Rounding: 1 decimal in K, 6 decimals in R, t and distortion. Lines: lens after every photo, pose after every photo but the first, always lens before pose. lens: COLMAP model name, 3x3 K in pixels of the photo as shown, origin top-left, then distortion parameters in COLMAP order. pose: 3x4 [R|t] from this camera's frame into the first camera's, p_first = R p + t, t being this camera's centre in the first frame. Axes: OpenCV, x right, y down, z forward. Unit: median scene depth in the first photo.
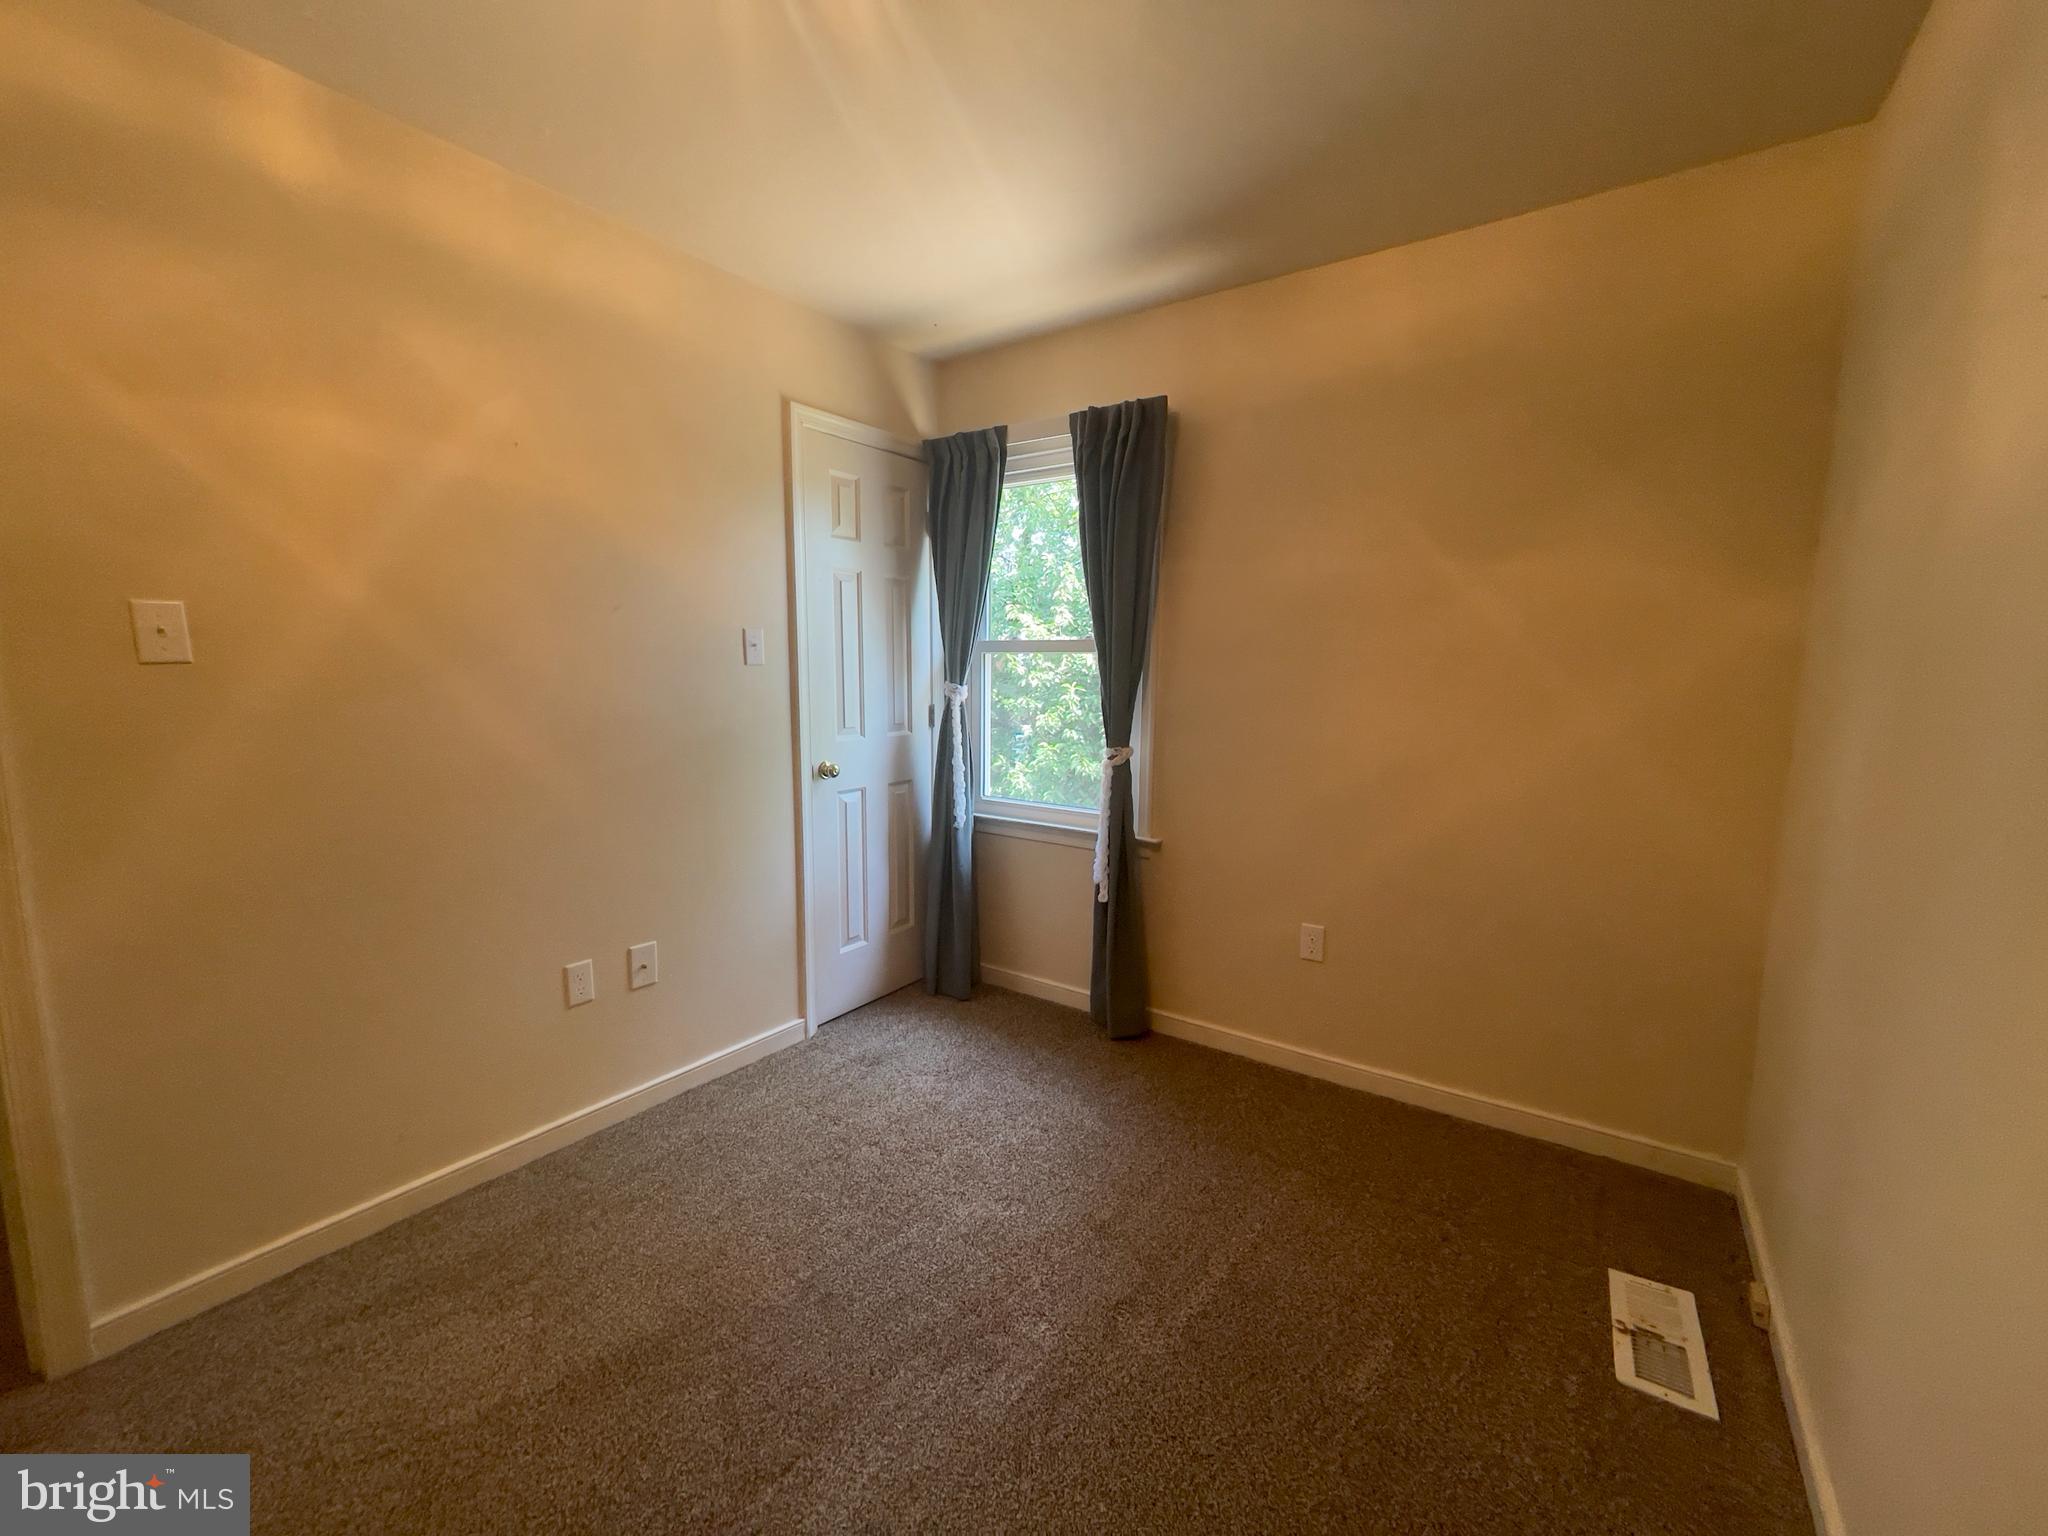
lens RADIAL K [[846.1, 0, 1024.7], [0, 846.1, 774.9], [0, 0, 1]] dist [-0.003058, 0.001340]
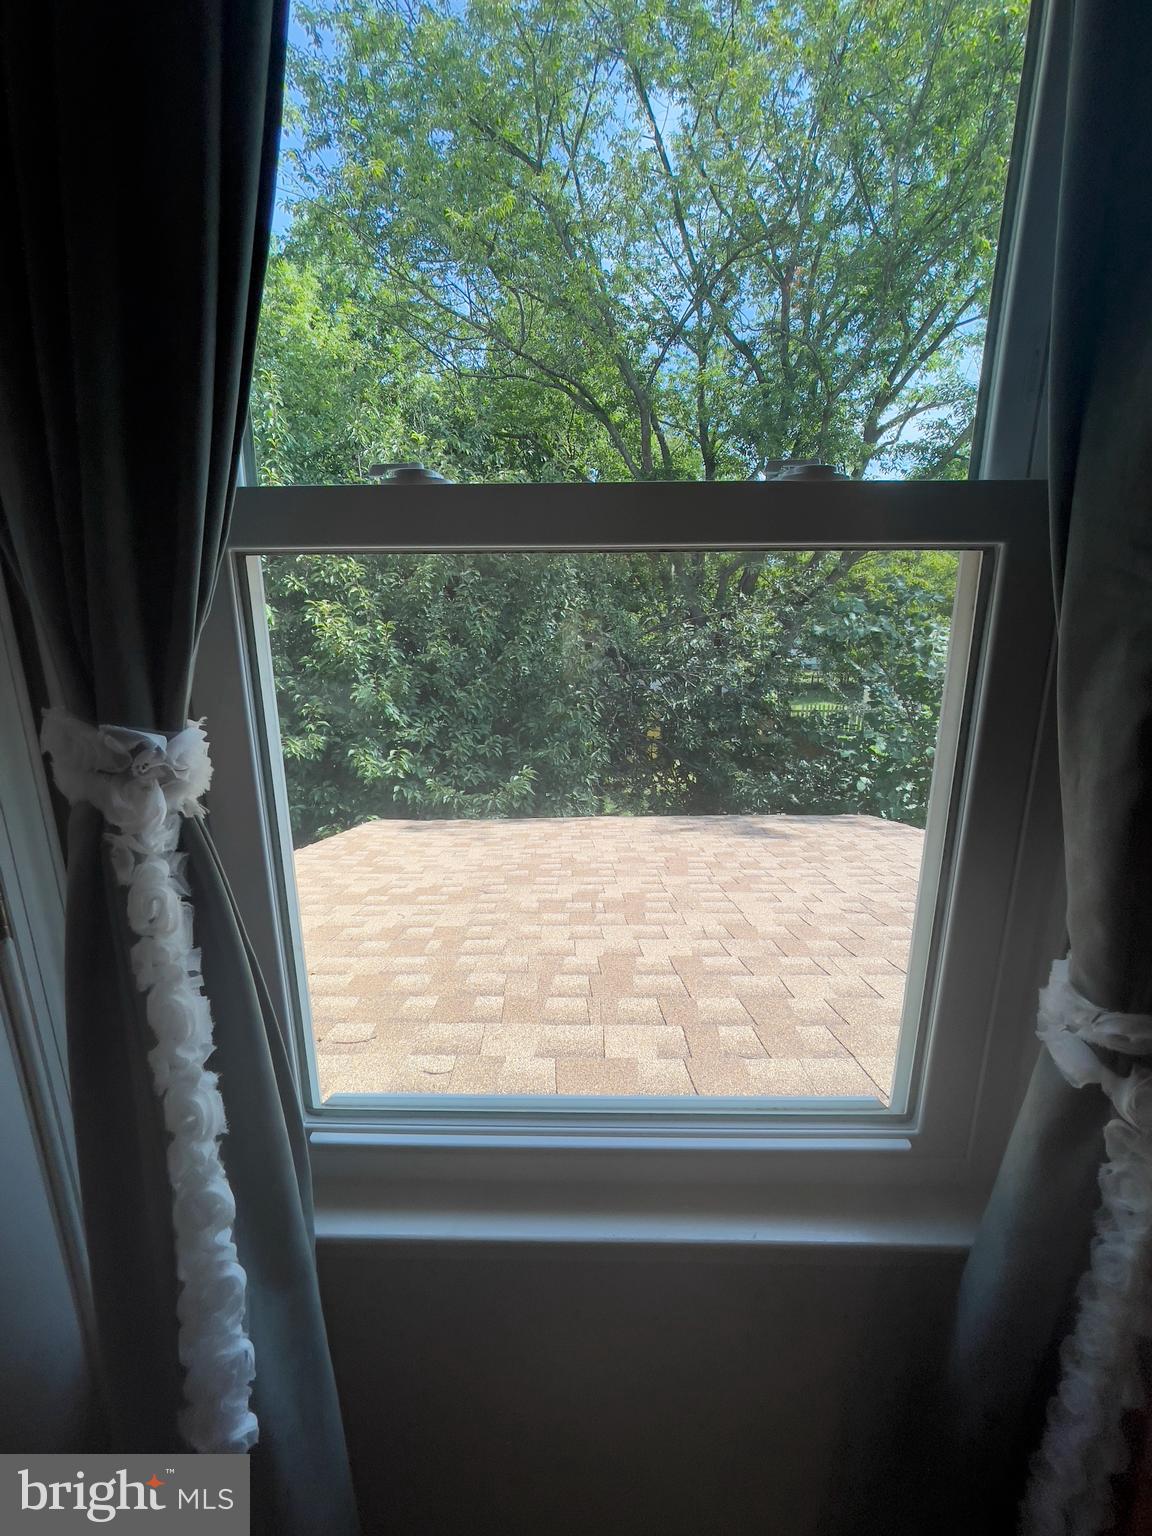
lens RADIAL K [[634.6, 0, 570.5], [0, 634.6, 768.2], [0, 0, 1]] dist [-0.003058, 0.001340]
pose [[0.815175, -0.148770, 0.559783, -0.095461], [0.090008, 0.987248, 0.131301, -0.128523], [-0.572179, -0.056648, 0.818170, 0.979633]]
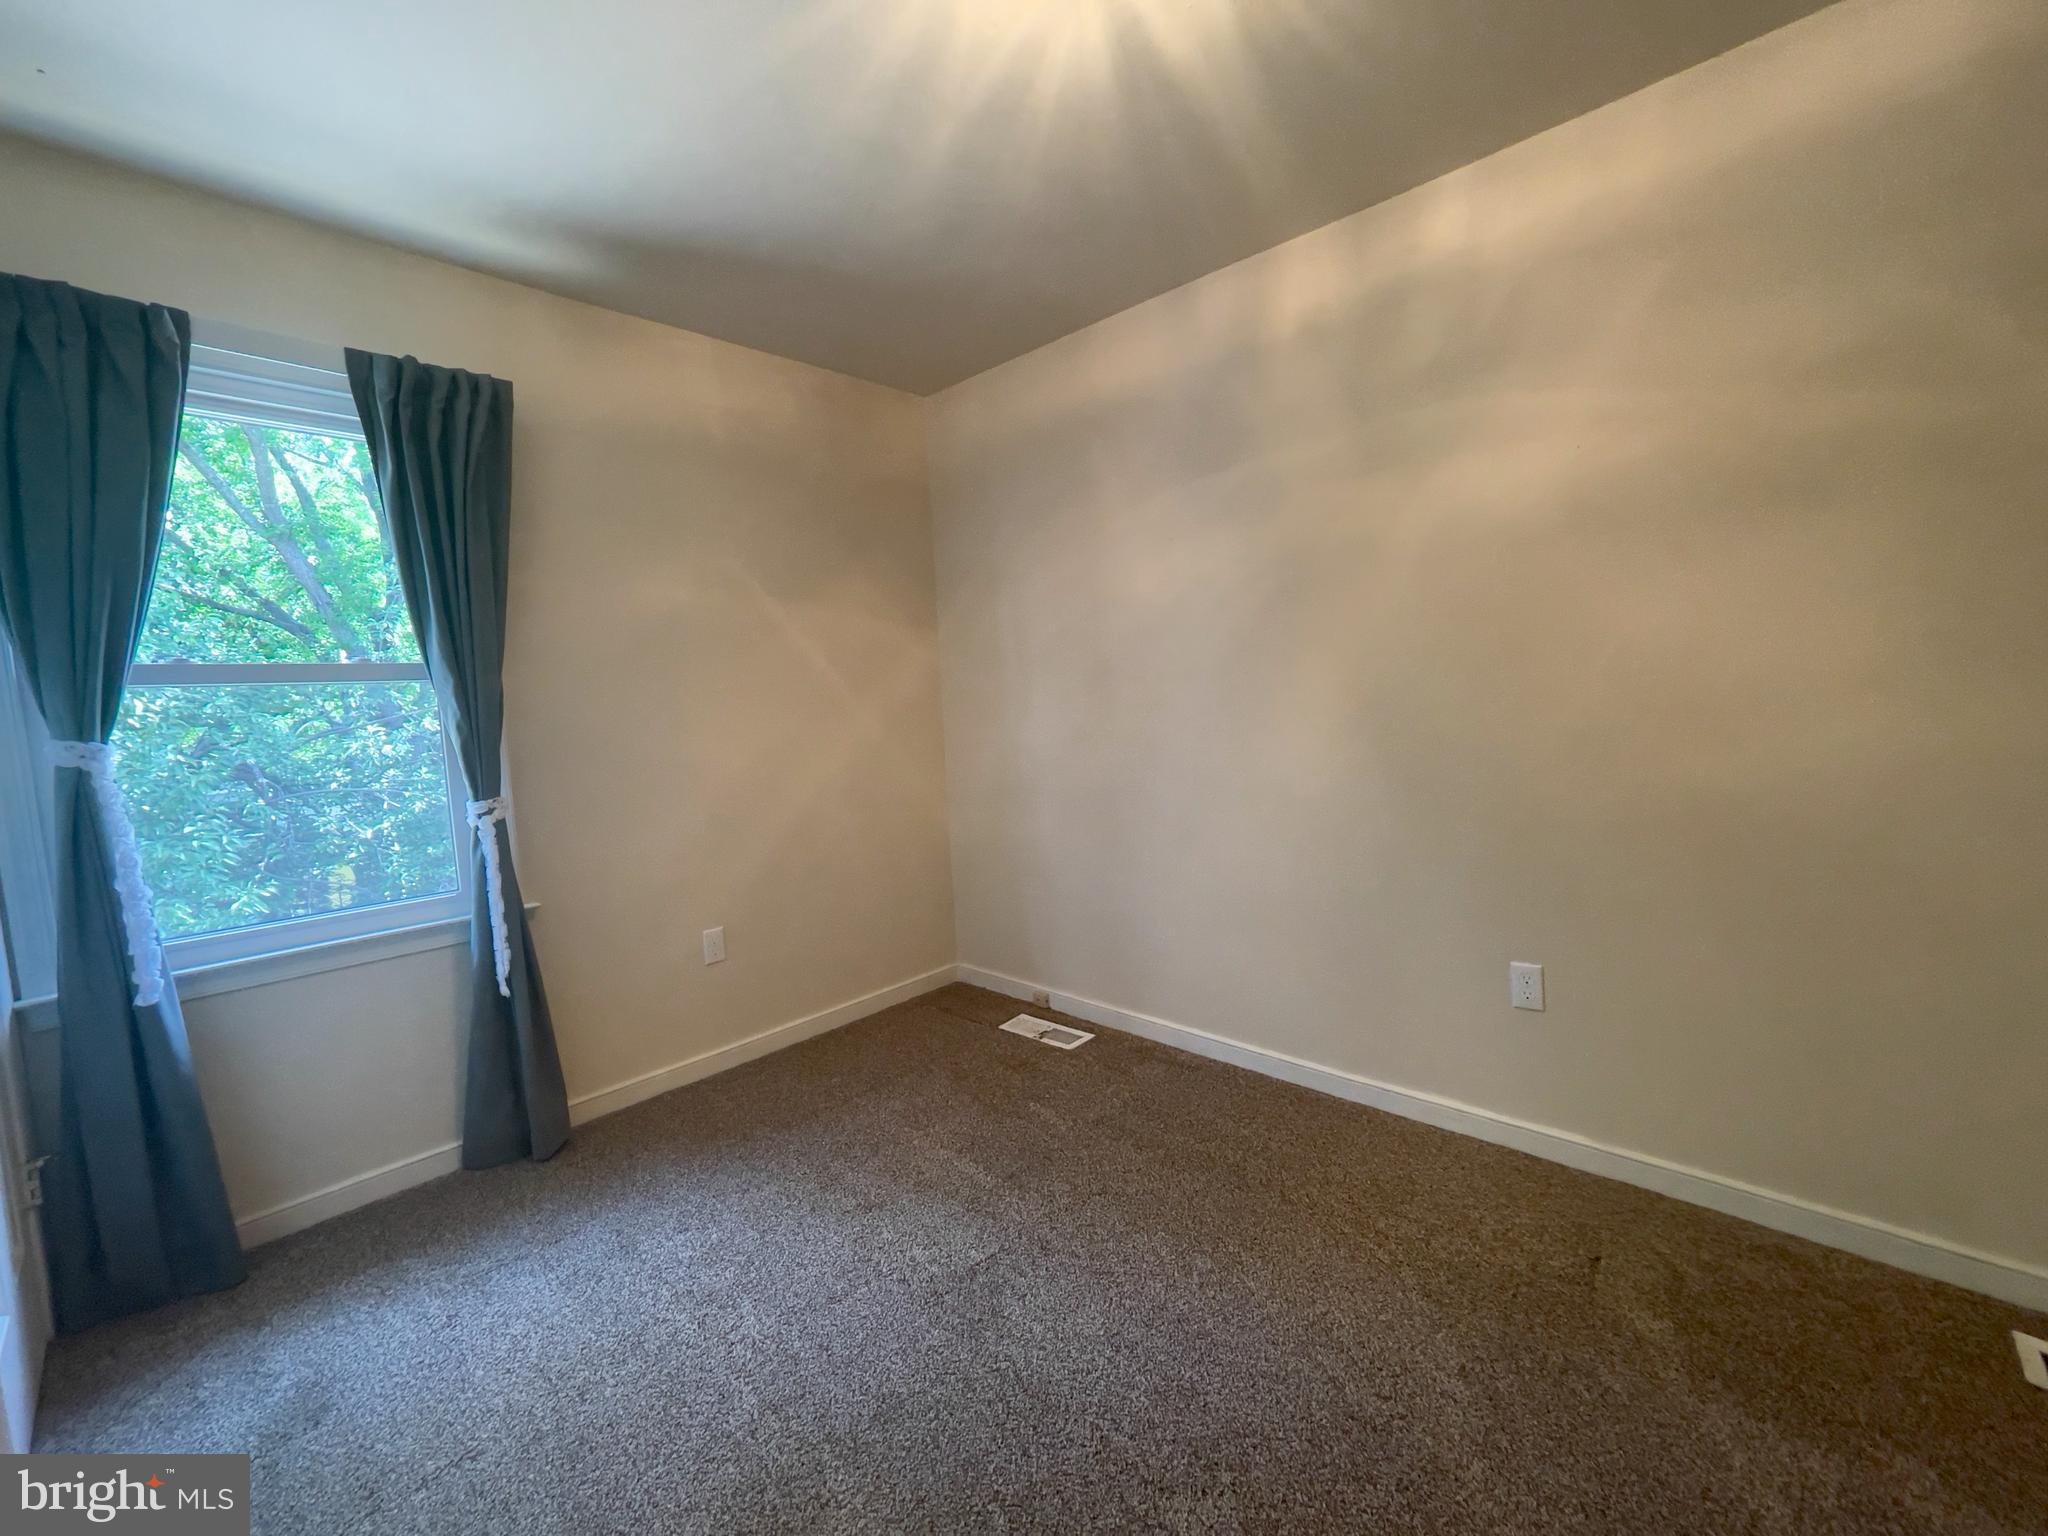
lens RADIAL K [[846.1, 0, 1033.1], [0, 846.1, 767.4], [0, 0, 1]] dist [-0.003058, 0.001340]
pose [[0.121912, -0.101067, 0.987382, -0.630026], [0.174161, 0.981546, 0.078966, -0.037126], [-0.977141, 0.162337, 0.137264, 0.408989]]
